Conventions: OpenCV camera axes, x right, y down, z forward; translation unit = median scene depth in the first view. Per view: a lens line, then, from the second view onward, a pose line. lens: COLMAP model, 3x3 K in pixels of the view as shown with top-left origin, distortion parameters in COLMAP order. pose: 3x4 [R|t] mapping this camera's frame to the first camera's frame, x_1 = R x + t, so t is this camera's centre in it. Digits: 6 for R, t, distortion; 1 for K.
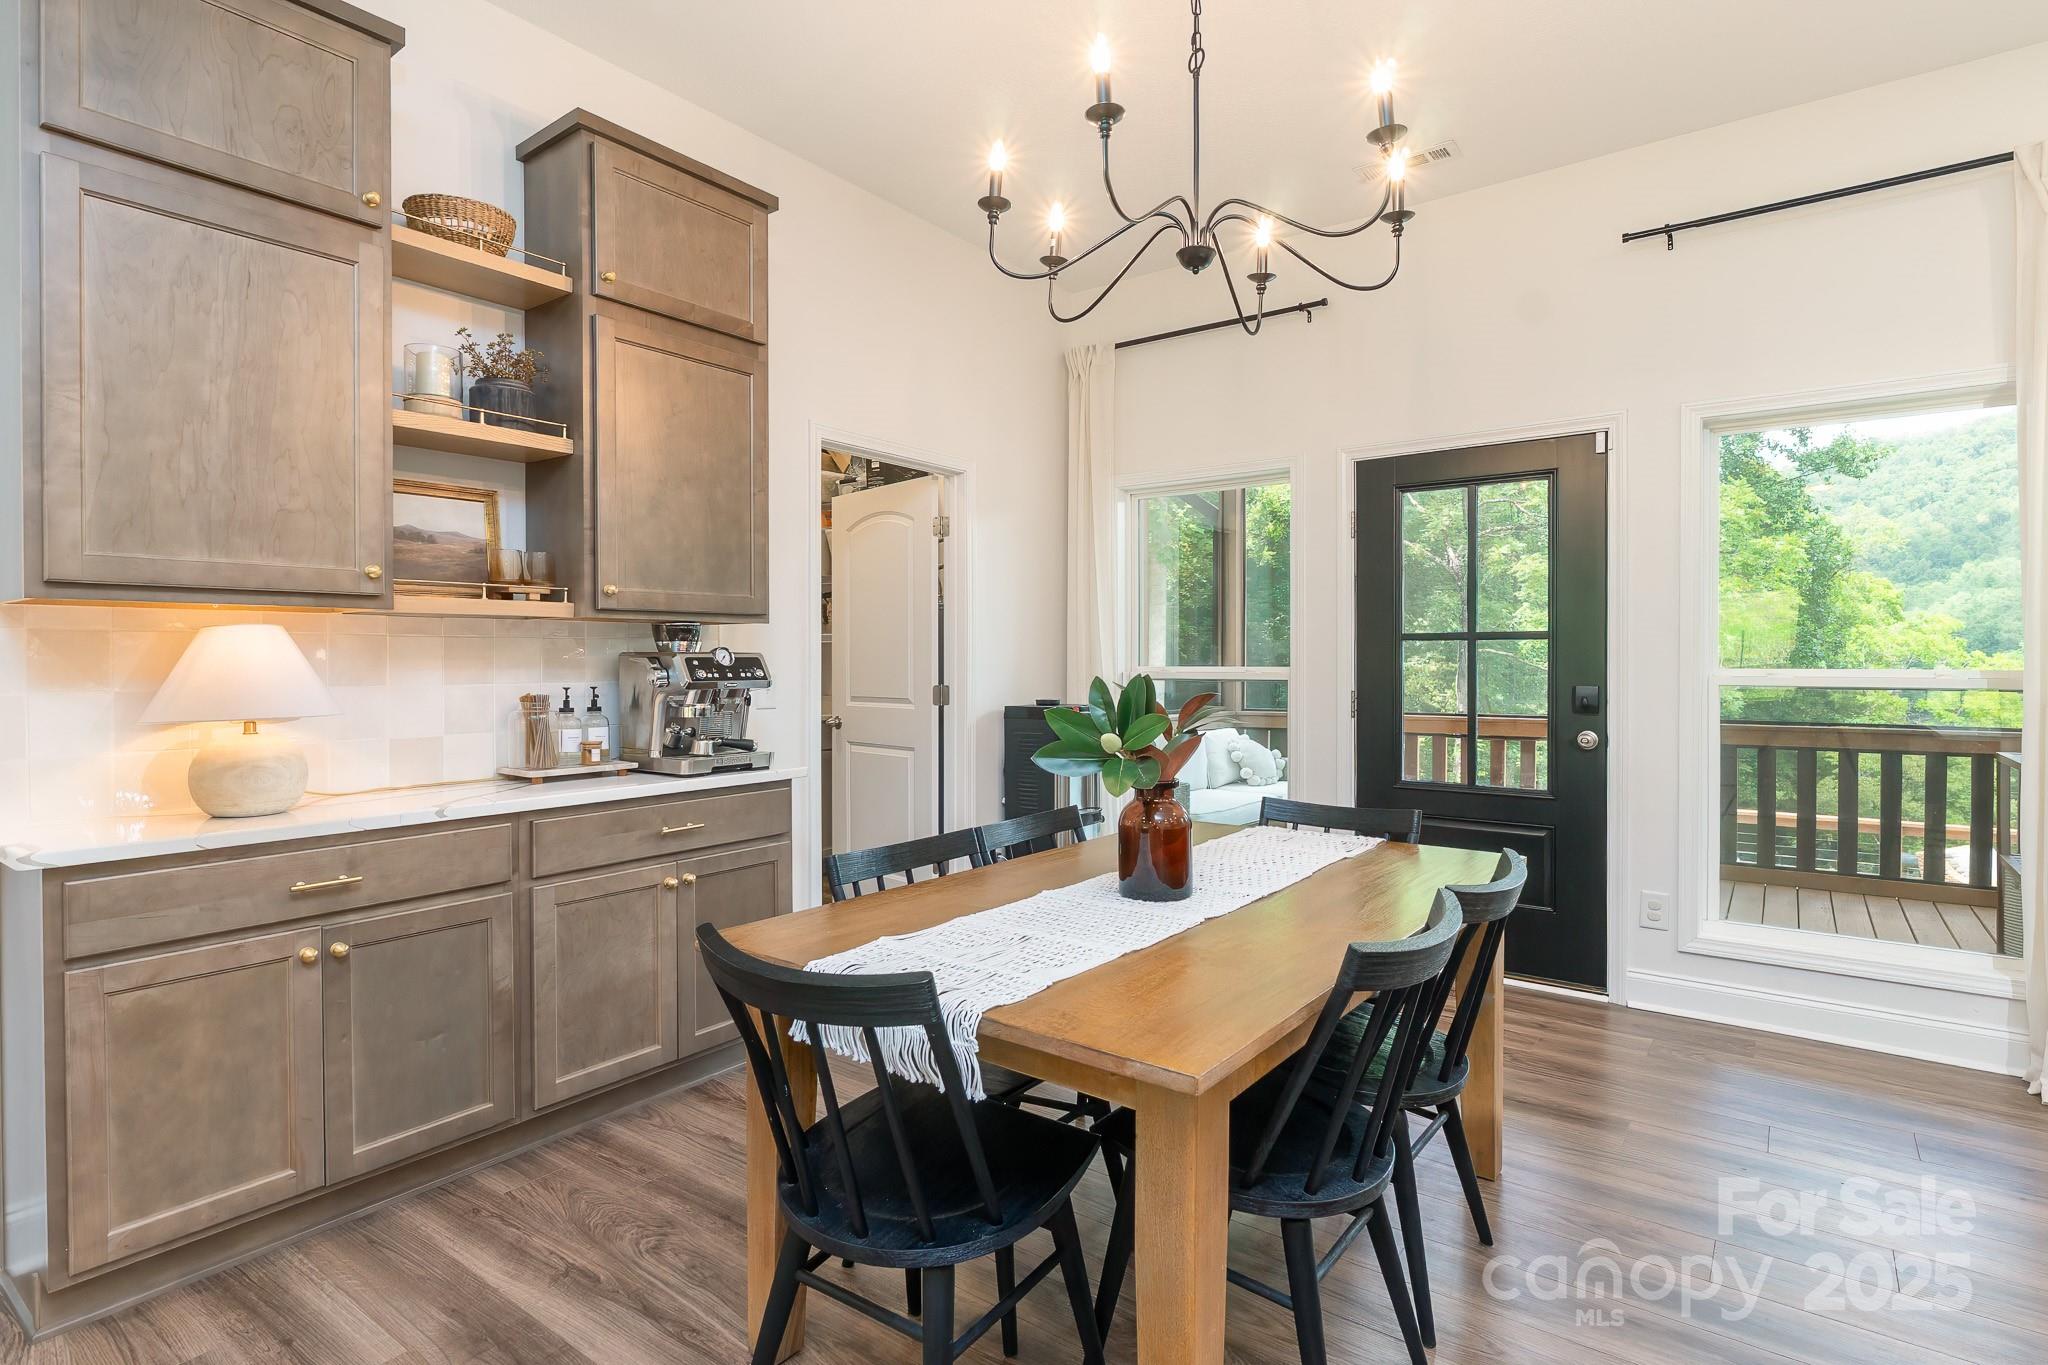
lens RADIAL K [[1016.1, 0, 1099.2], [0, 1016.1, 662.8], [0, 0, 1]] dist [-0.001118, -0.000074]
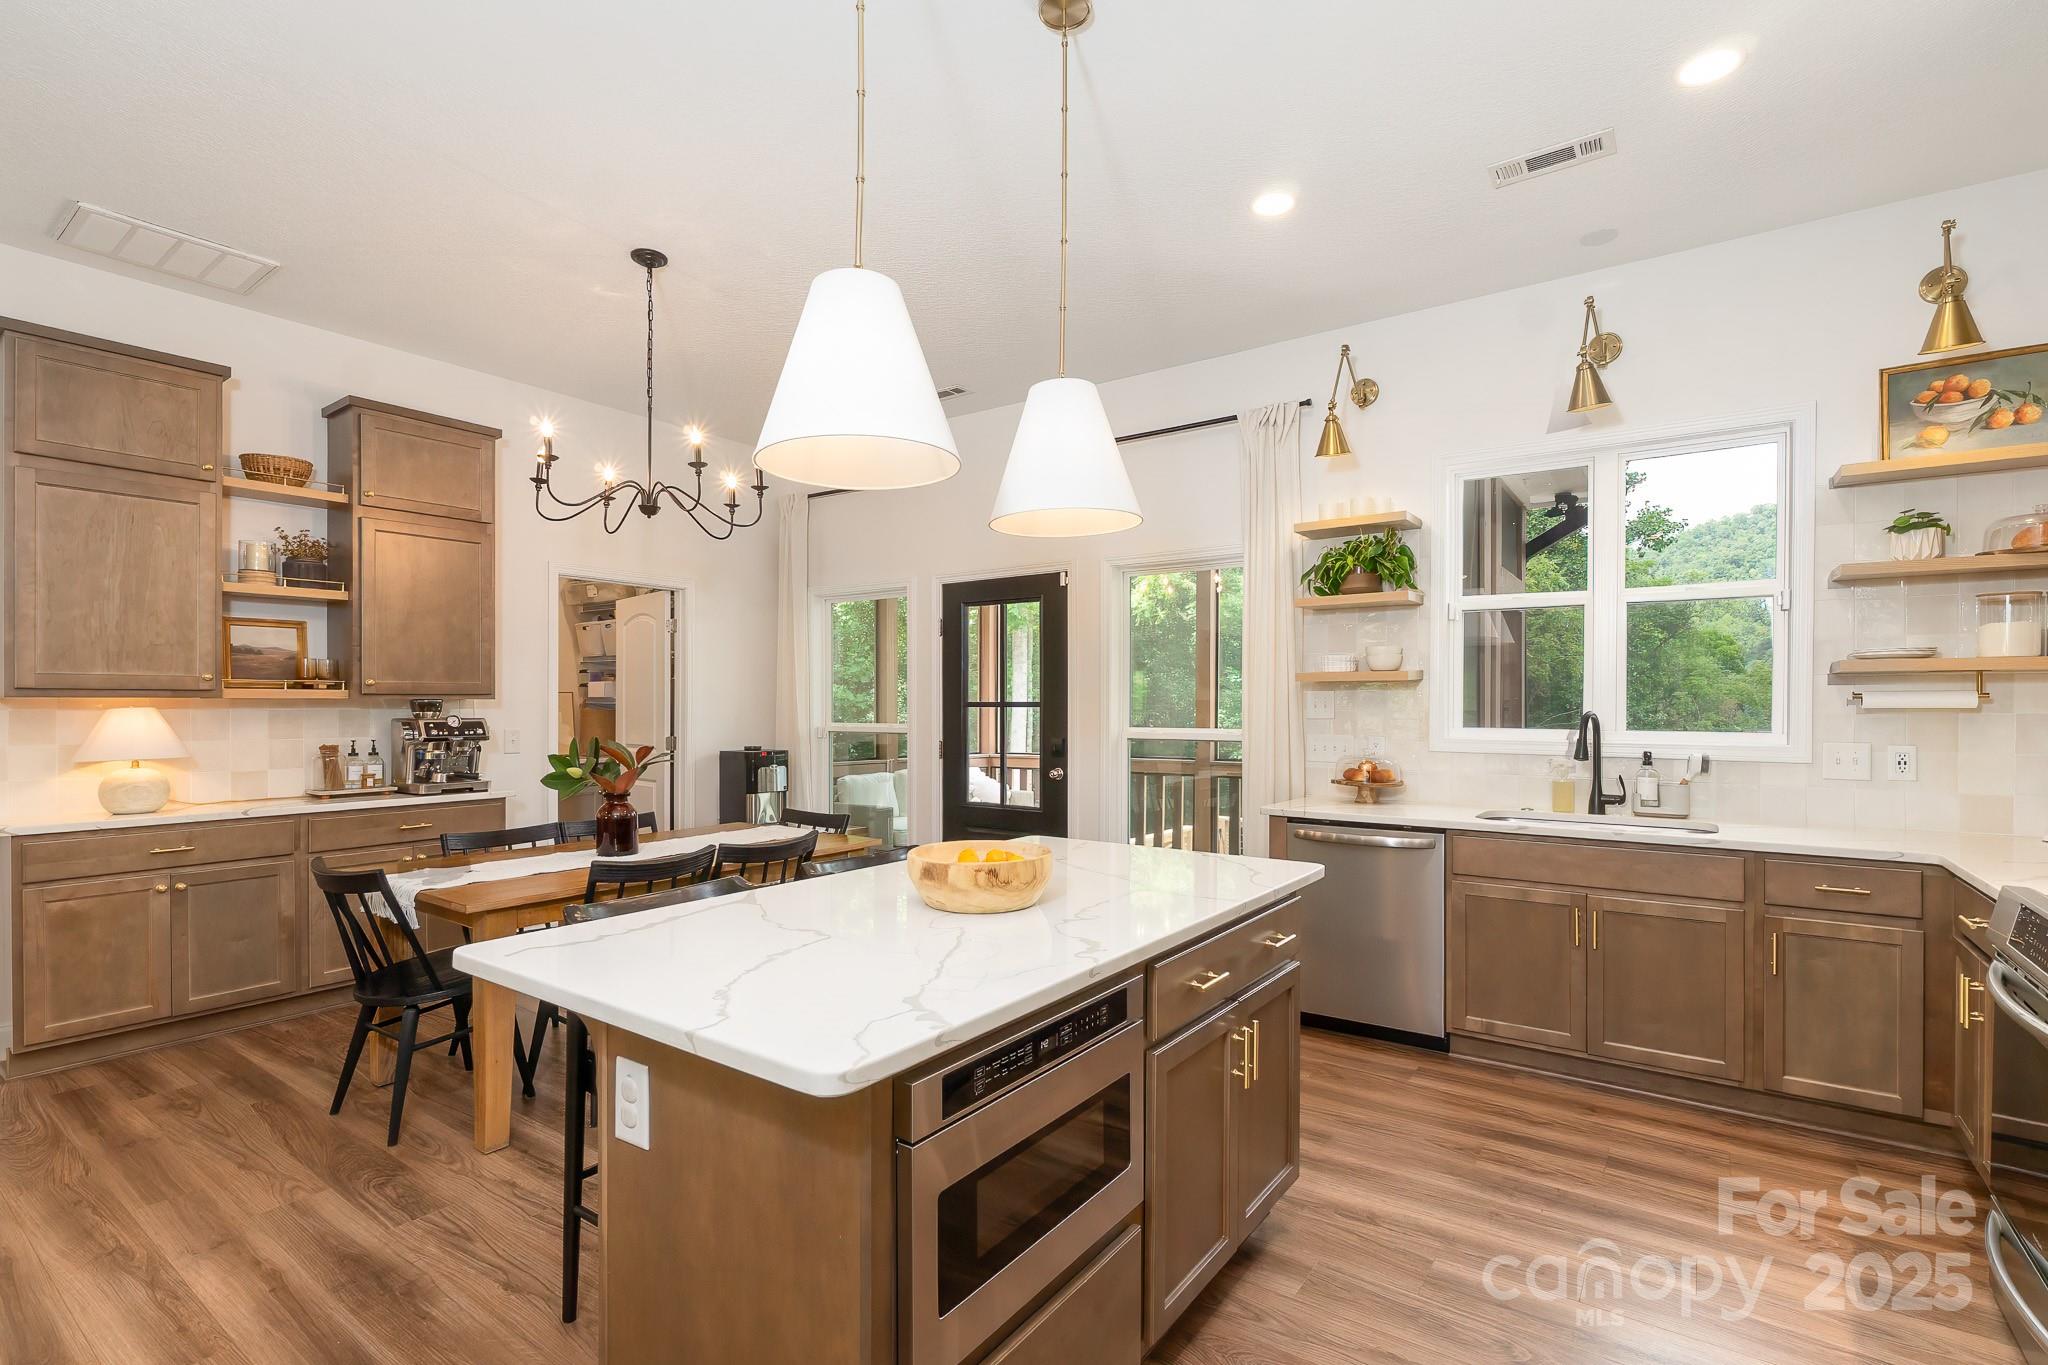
lens RADIAL K [[941.7, 0, 1070.2], [0, 941.7, 702.7], [0, 0, 1]] dist [-0.002107, -0.000045]
pose [[0.999968, 0.000515, 0.008018, 0.652652], [-0.000463, 0.999979, -0.006434, -0.029037], [-0.008021, 0.006430, 0.999947, -0.548296]]
